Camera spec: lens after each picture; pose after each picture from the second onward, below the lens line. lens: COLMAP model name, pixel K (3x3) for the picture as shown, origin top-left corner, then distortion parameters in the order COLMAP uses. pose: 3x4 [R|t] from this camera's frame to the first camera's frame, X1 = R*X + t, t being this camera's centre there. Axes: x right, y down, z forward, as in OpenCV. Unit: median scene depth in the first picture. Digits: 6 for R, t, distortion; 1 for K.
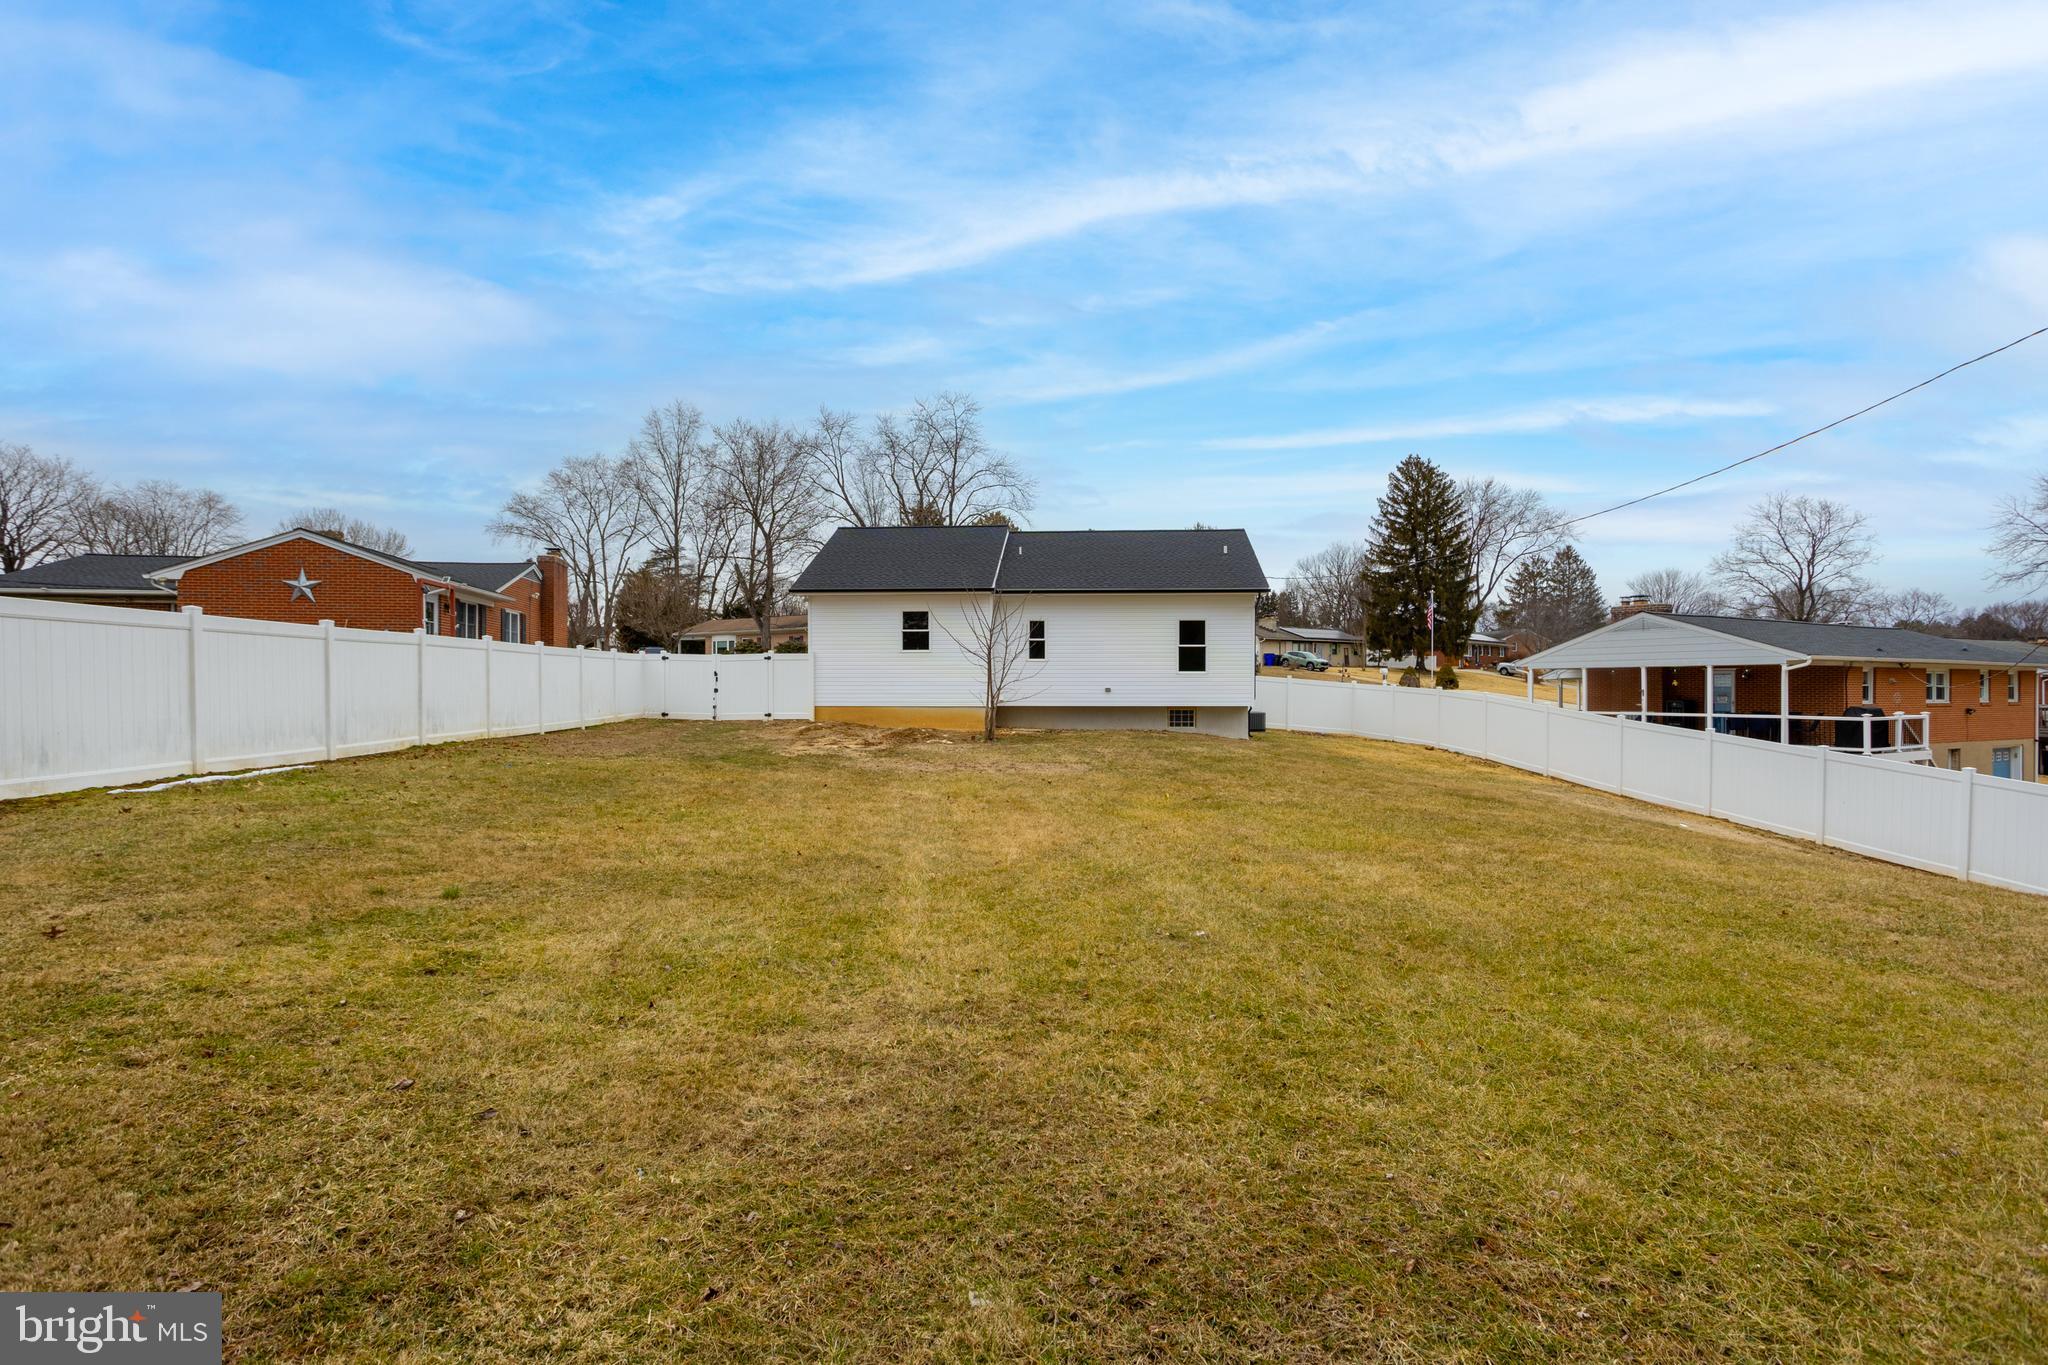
lens RADIAL K [[987.6, 0, 1027.9], [0, 987.6, 687.7], [0, 0, 1]] dist [-0.054988, 0.036129]
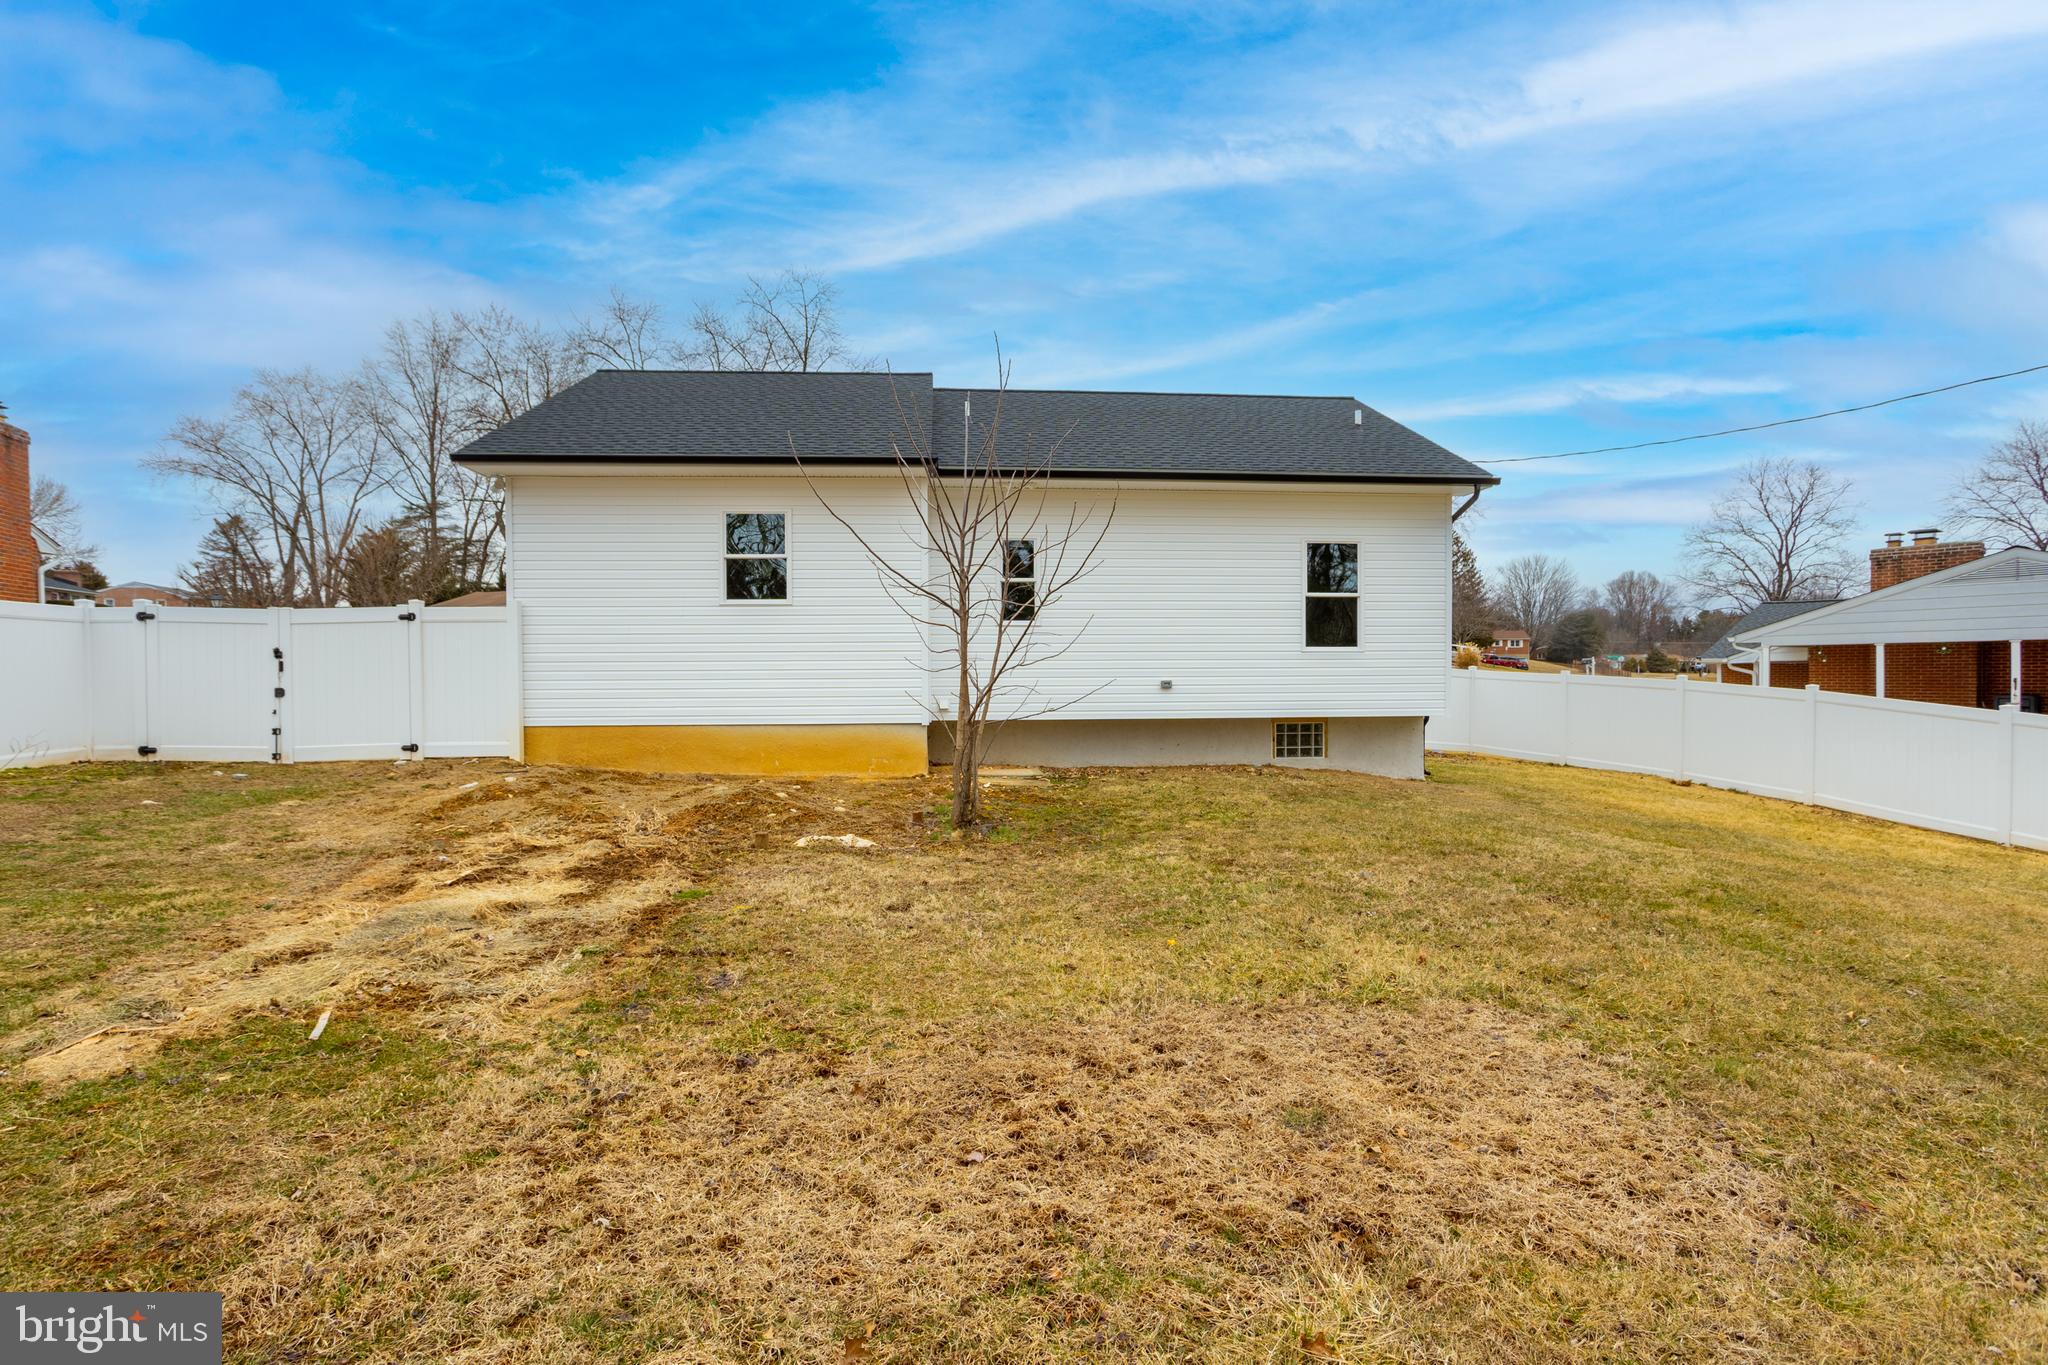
lens RADIAL K [[987.6, 0, 1027.9], [0, 987.6, 687.7], [0, 0, 1]] dist [-0.054988, 0.036129]
pose [[0.986510, -0.007353, 0.163538, -0.064114], [0.005505, 0.999916, 0.011754, -0.002562], [-0.163611, -0.010695, 0.986467, 0.528422]]
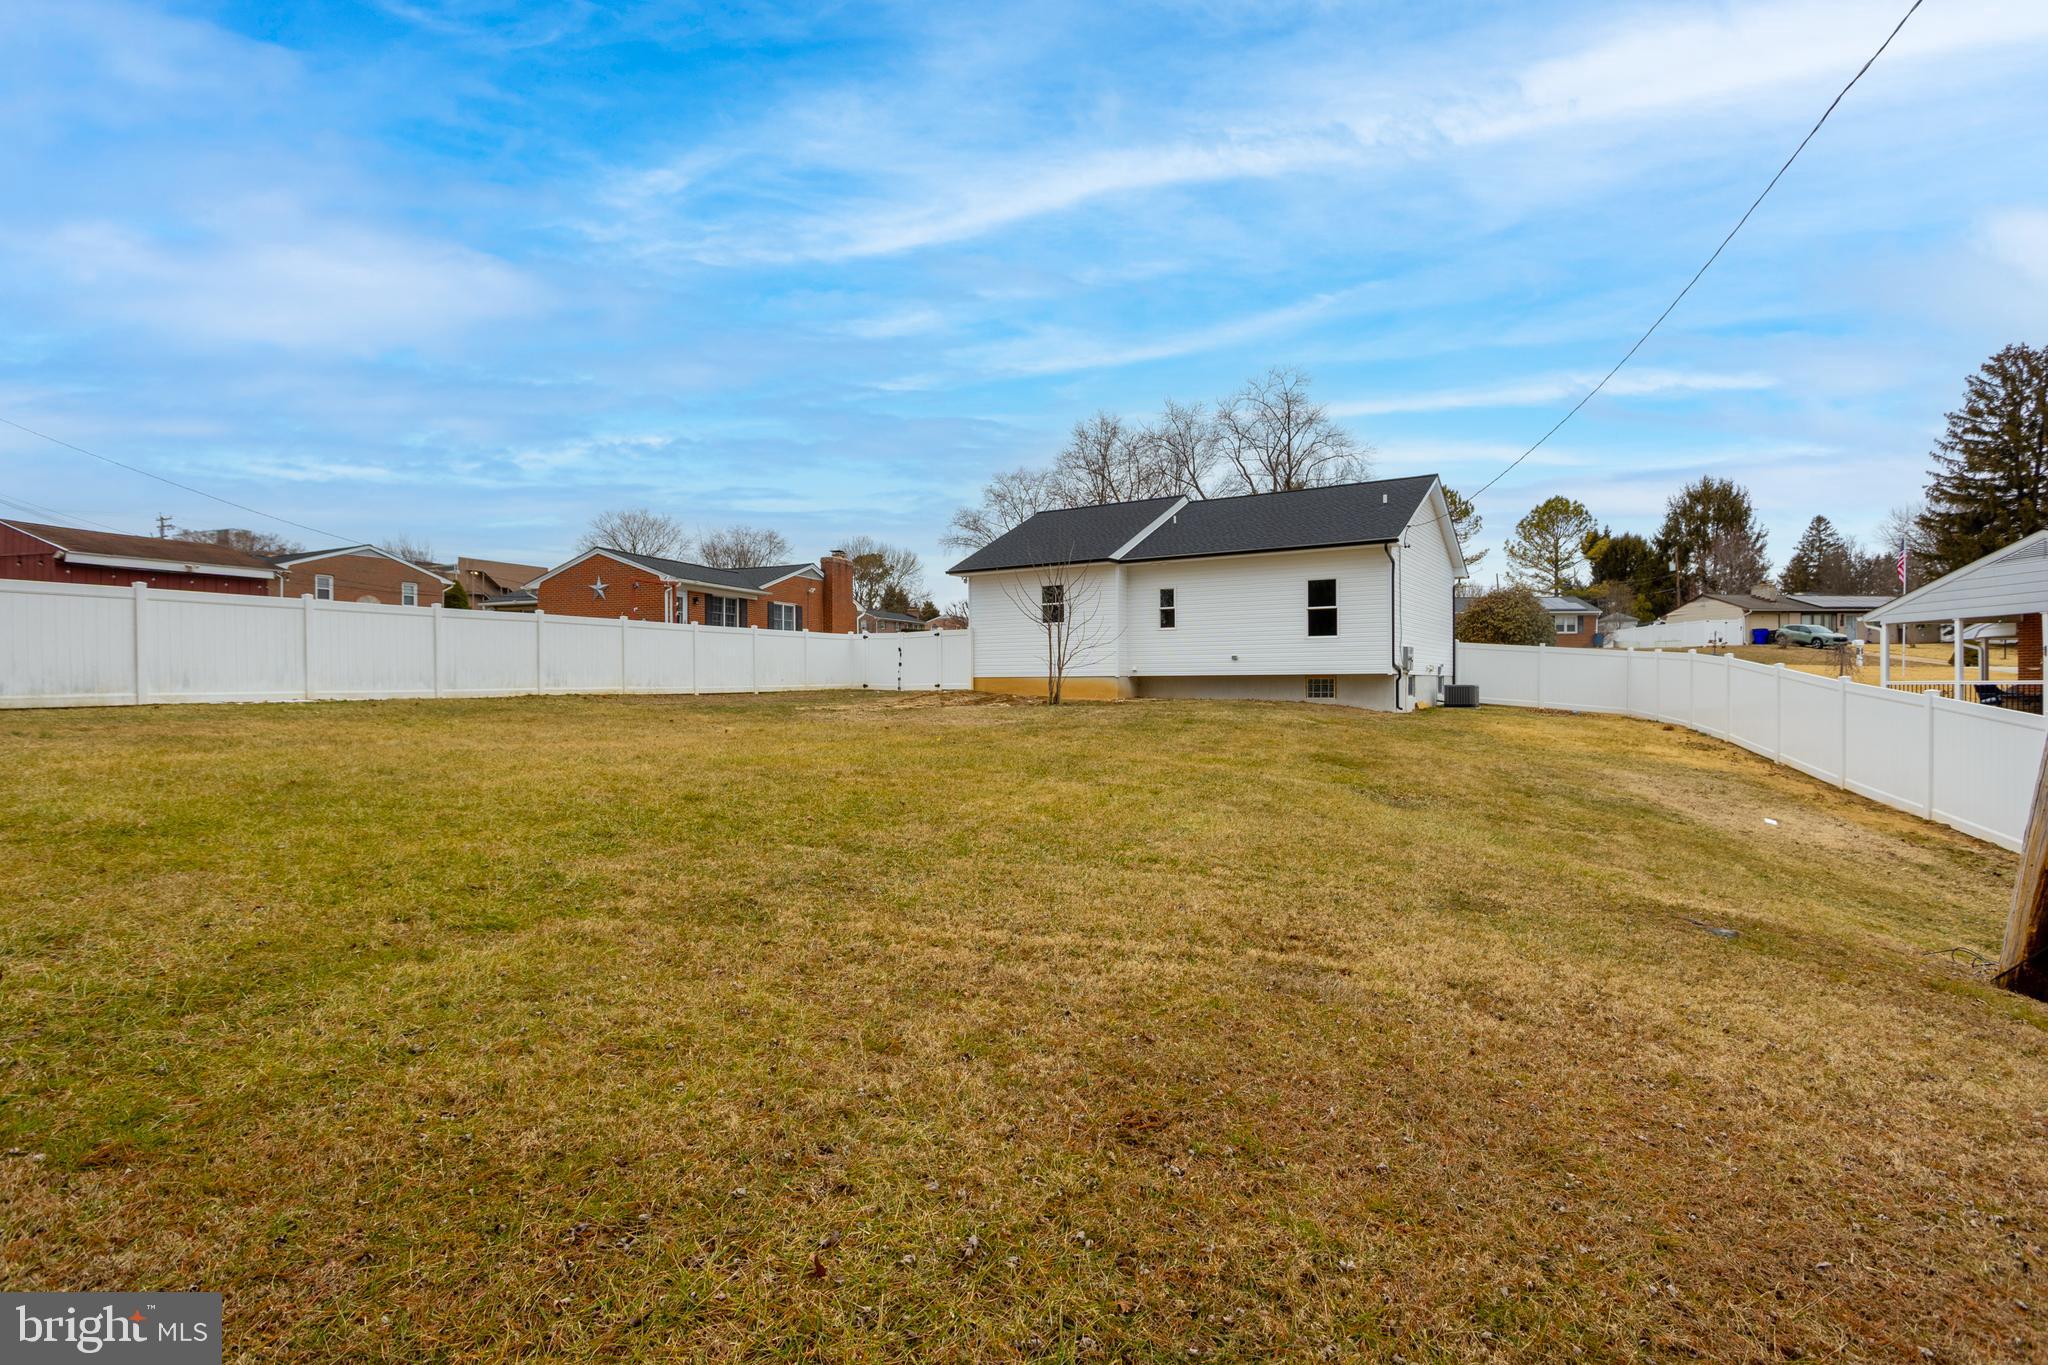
lens RADIAL K [[987.6, 0, 1027.9], [0, 987.6, 687.7], [0, 0, 1]] dist [-0.054988, 0.036129]
pose [[0.868703, -0.002266, -0.495329, 0.373296], [0.003861, 0.999990, 0.002198, 0.027736], [0.495319, -0.003822, 0.868703, 0.076238]]
